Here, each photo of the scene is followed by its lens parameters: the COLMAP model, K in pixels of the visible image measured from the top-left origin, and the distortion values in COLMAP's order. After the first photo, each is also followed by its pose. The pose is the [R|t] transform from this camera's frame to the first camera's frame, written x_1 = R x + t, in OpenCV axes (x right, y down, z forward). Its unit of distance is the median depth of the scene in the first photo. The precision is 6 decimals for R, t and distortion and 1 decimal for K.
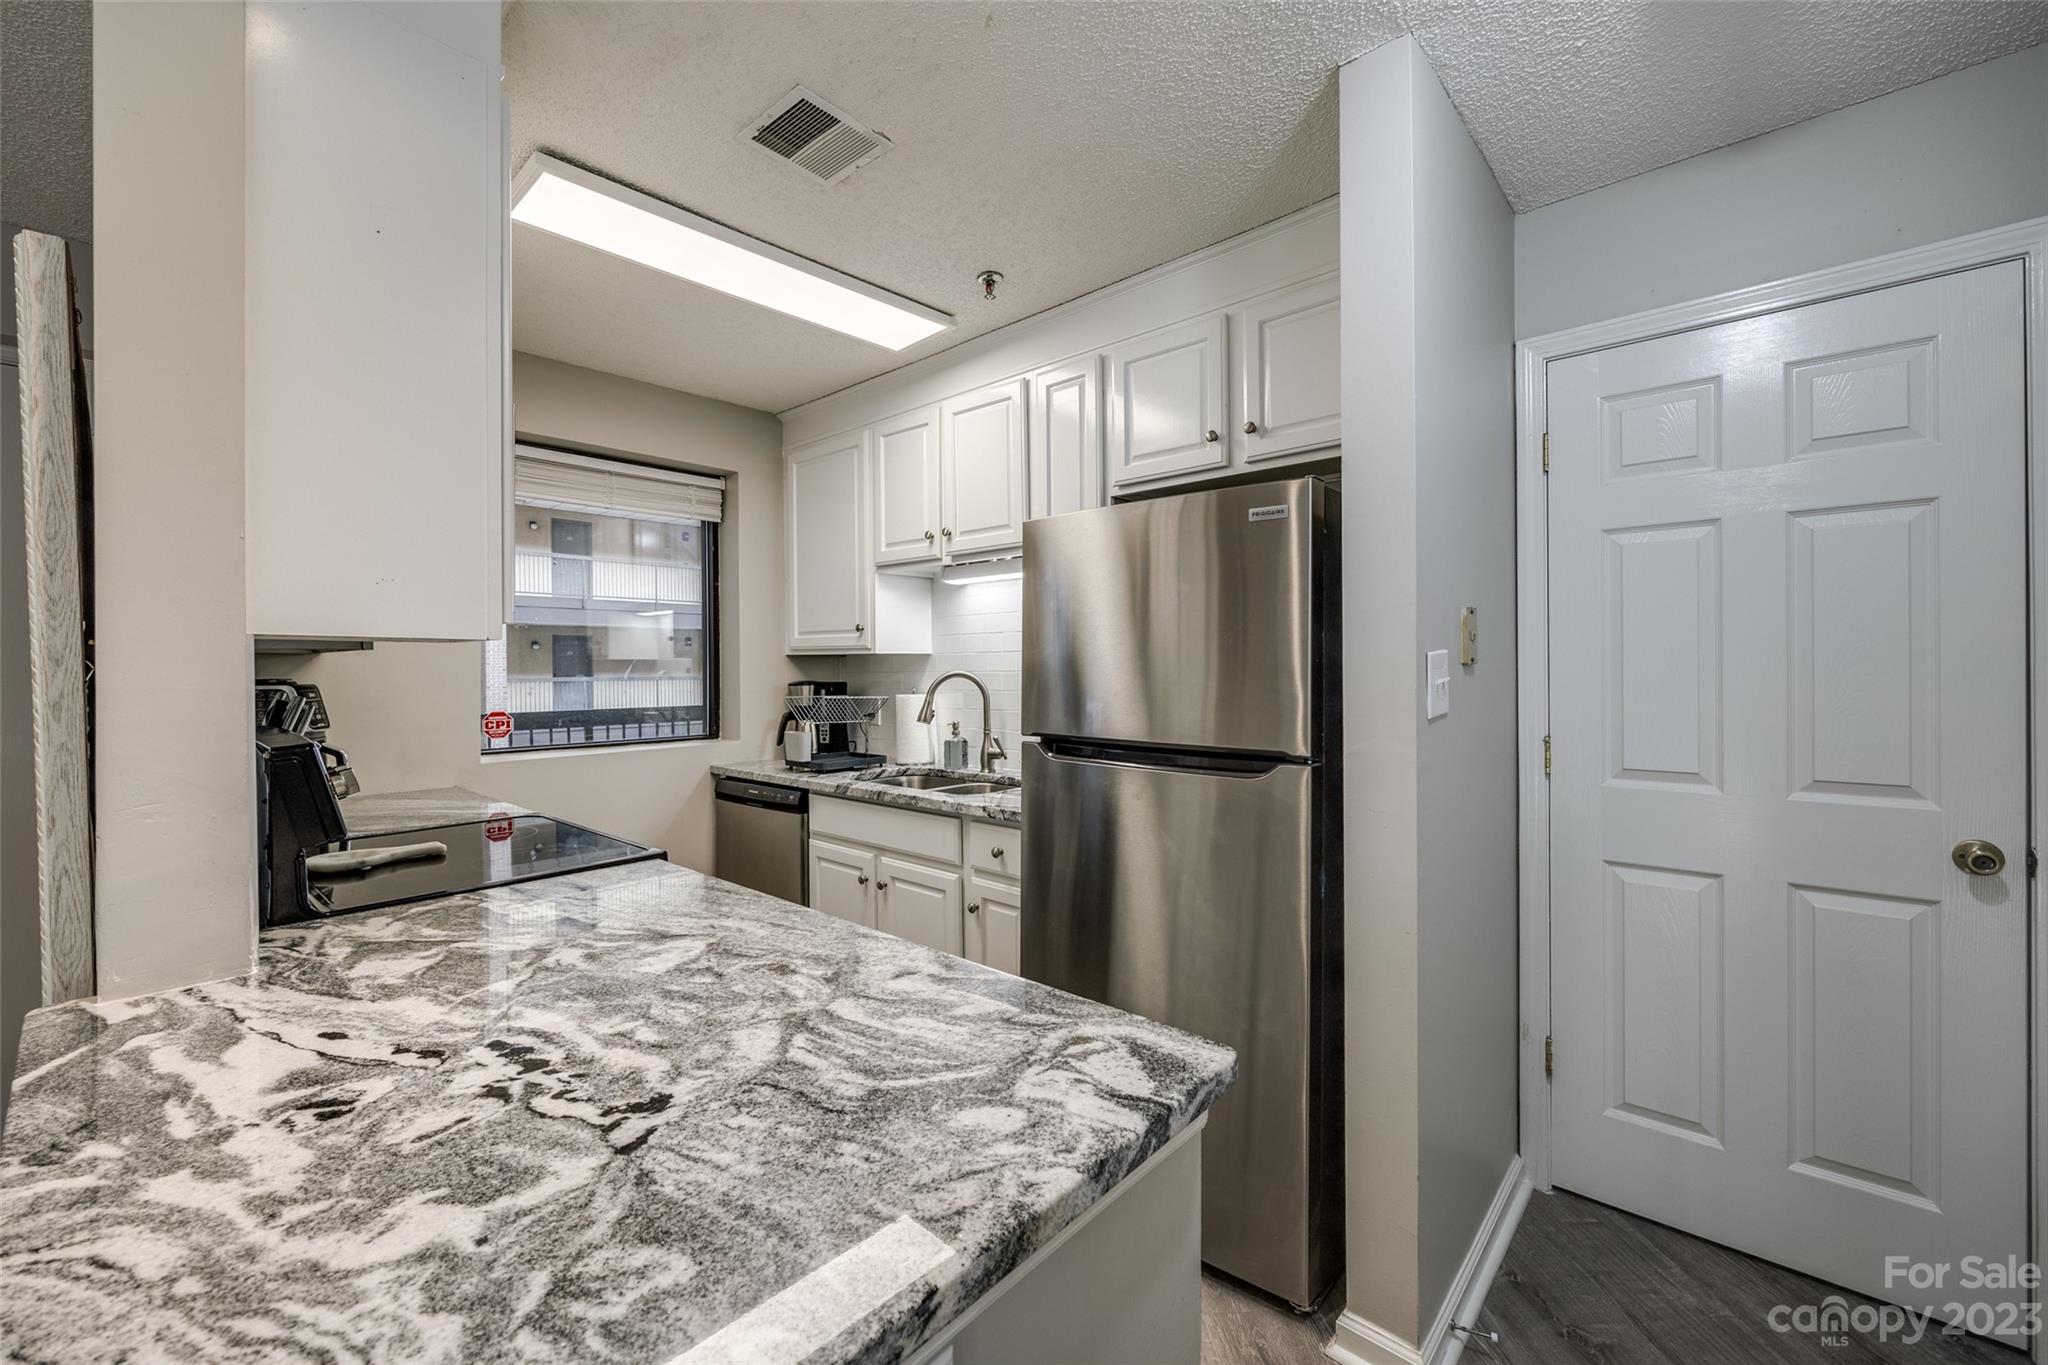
lens RADIAL K [[818.1, 0, 1026.6], [0, 818.1, 660.0], [0, 0, 1]] dist [-0.000009, 0.000034]
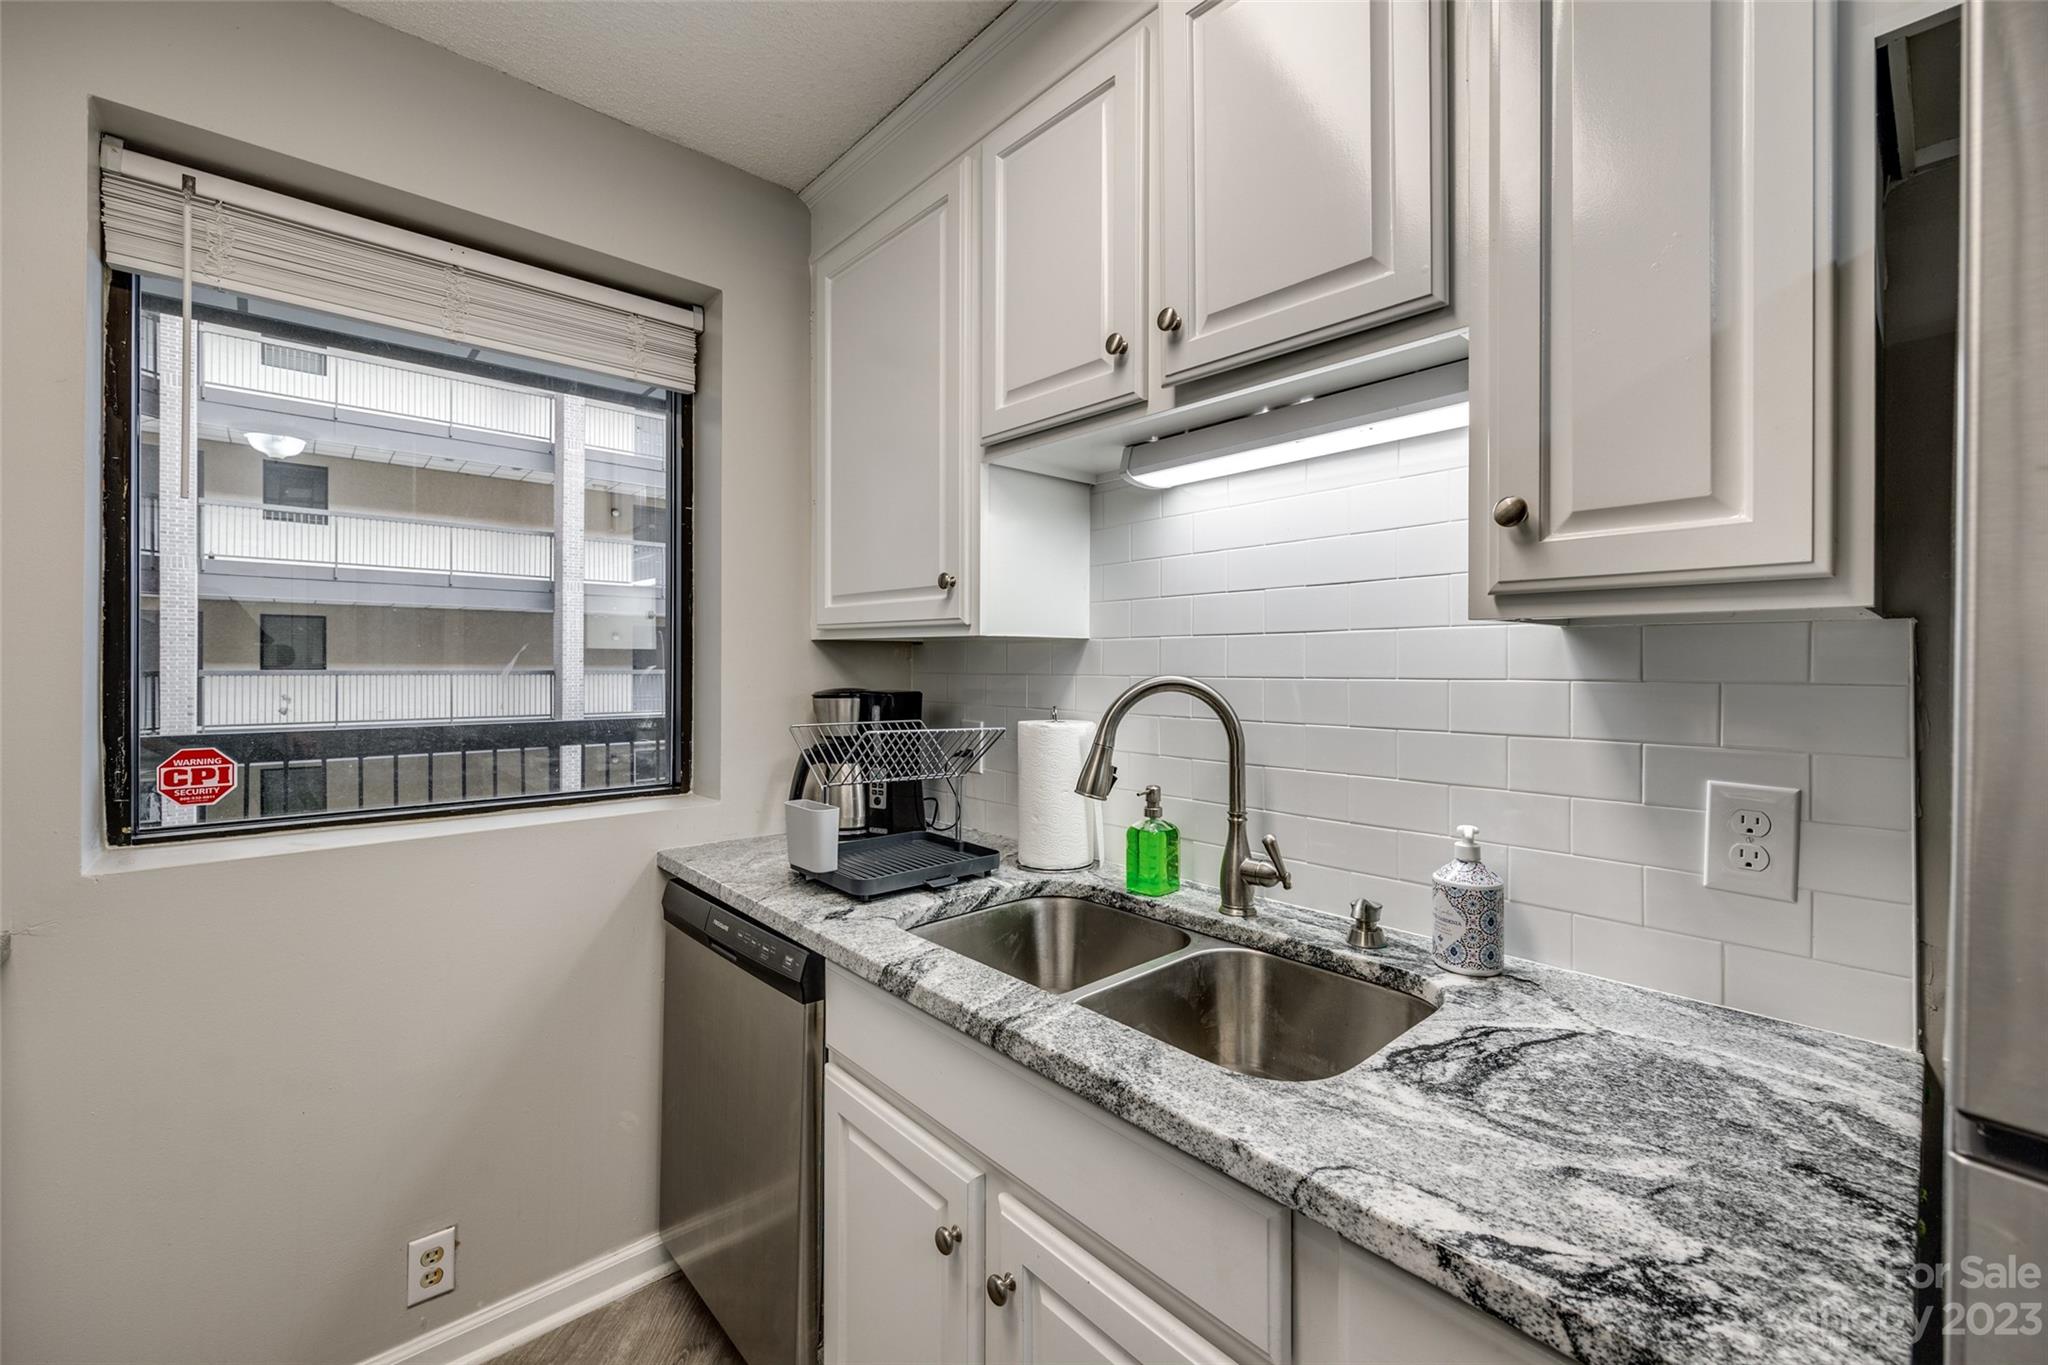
lens RADIAL K [[838.1, 0, 1030.1], [0, 838.1, 654.1], [0, 0, 1]] dist [0.022112, 0.000019]
pose [[0.994755, 0.010244, -0.101769, -0.106611], [-0.010617, 0.999939, -0.003125, 0.003925], [0.101731, 0.004189, 0.994803, 0.523651]]
